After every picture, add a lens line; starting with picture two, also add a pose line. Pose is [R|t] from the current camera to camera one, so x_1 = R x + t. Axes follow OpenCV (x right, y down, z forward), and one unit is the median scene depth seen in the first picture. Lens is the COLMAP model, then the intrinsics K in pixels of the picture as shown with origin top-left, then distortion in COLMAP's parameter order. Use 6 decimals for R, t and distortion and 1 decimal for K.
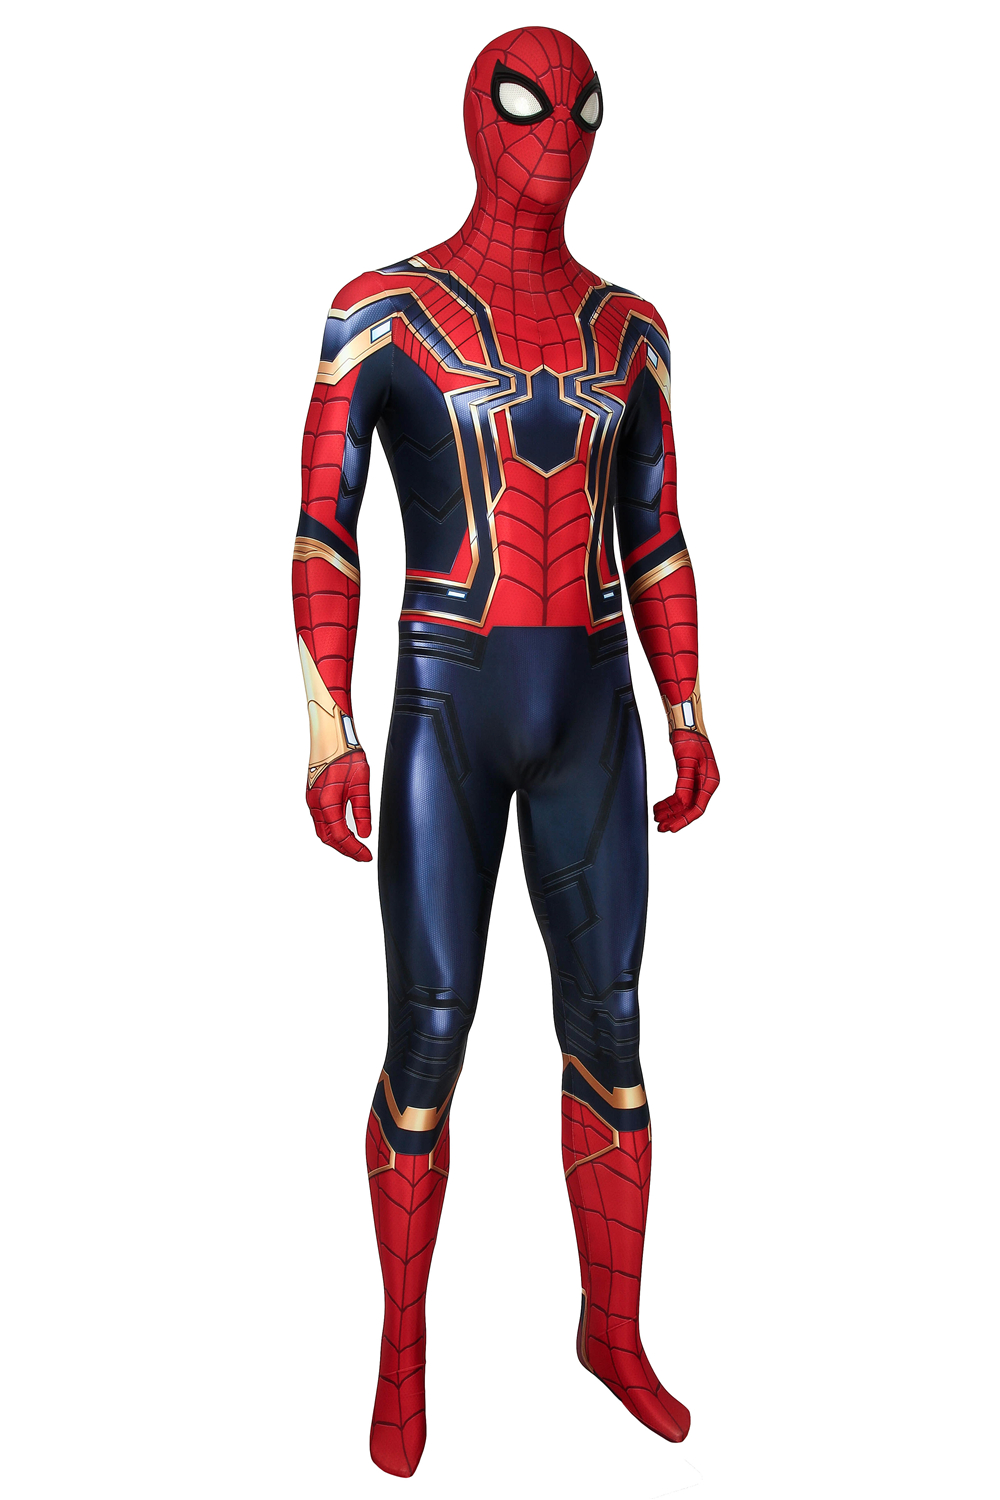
lens RADIAL K [[1520.9, 0, 501.8], [0, 1520.9, 750.1], [0, 0, 1]] dist [0.005969, 0.000000]
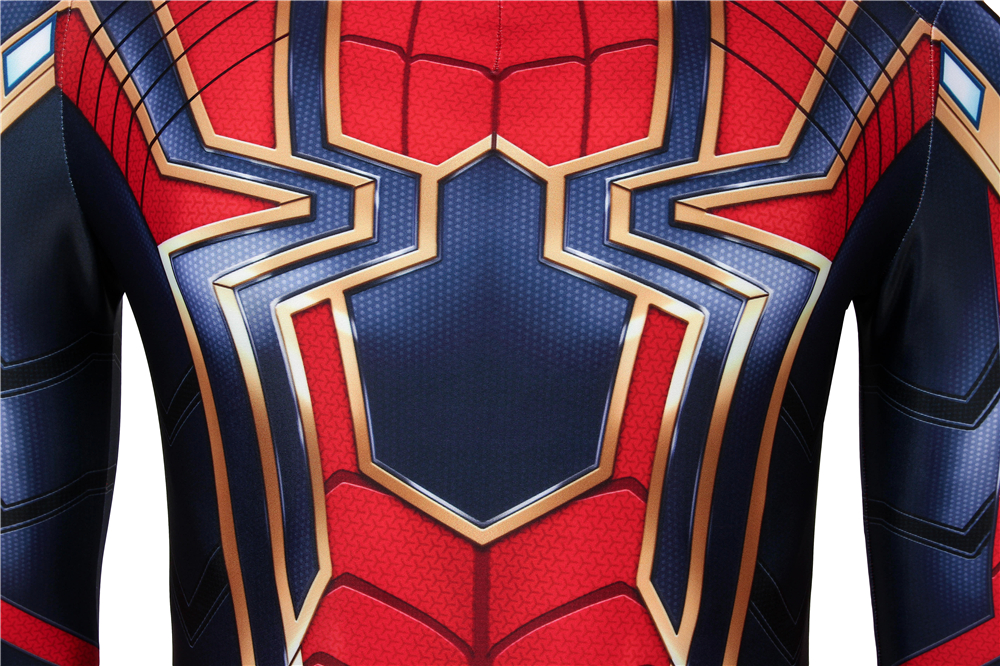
lens RADIAL K [[1192.8, 0, 498.6], [0, 1192.8, 332.4], [0, 0, 1]] dist [-0.015020, 0.000000]
pose [[0.924612, 0.021723, -0.380291, 0.111893], [-0.049168, 0.996827, -0.062604, -0.202409], [0.377724, 0.076583, 0.922746, 0.796248]]
